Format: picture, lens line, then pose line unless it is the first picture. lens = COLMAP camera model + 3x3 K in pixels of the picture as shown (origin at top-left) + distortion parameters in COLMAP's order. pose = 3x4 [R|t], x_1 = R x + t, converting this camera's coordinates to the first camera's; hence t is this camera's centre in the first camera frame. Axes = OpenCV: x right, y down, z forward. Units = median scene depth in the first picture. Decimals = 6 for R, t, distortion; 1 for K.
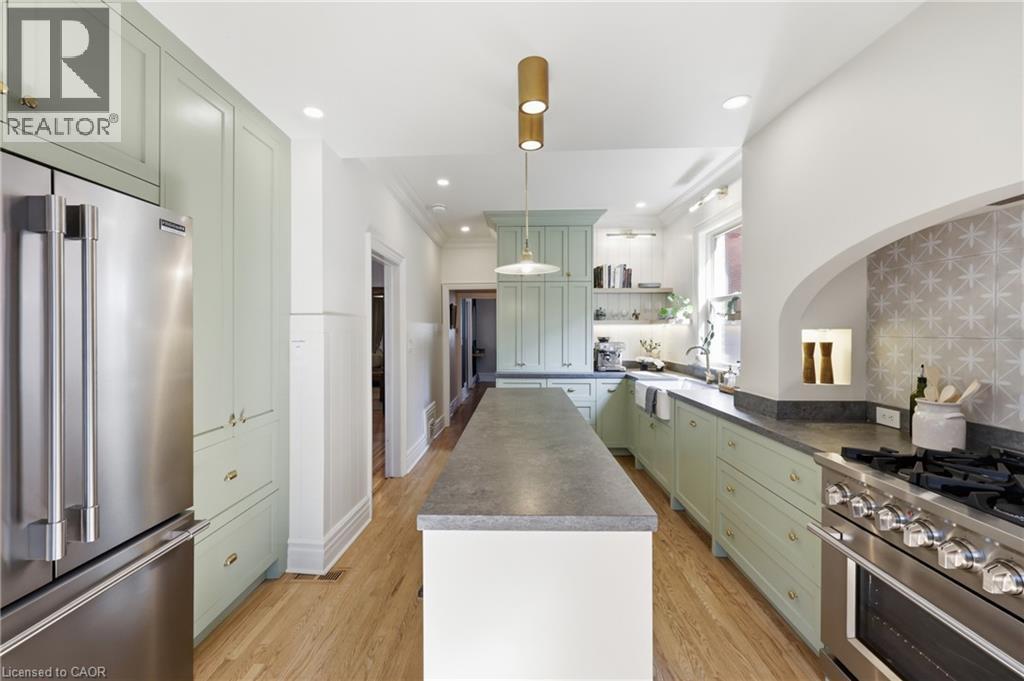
lens RADIAL K [[417.9, 0, 508.2], [0, 417.9, 333.6], [0, 0, 1]] dist [-0.002046, -0.000121]
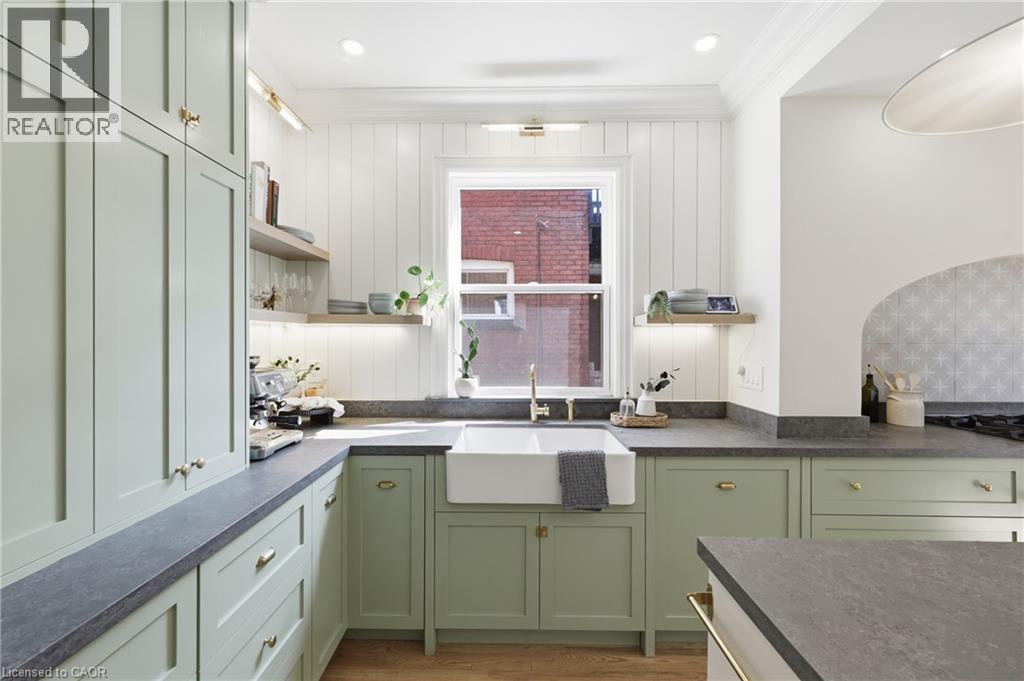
lens RADIAL K [[417.9, 0, 511.7], [0, 417.9, 338.4], [0, 0, 1]] dist [-0.002046, -0.000121]
pose [[0.041920, -0.007109, 0.999096, -0.141073], [0.007995, 0.999945, 0.006780, -0.011644], [-0.999089, 0.007703, 0.041974, 0.998152]]
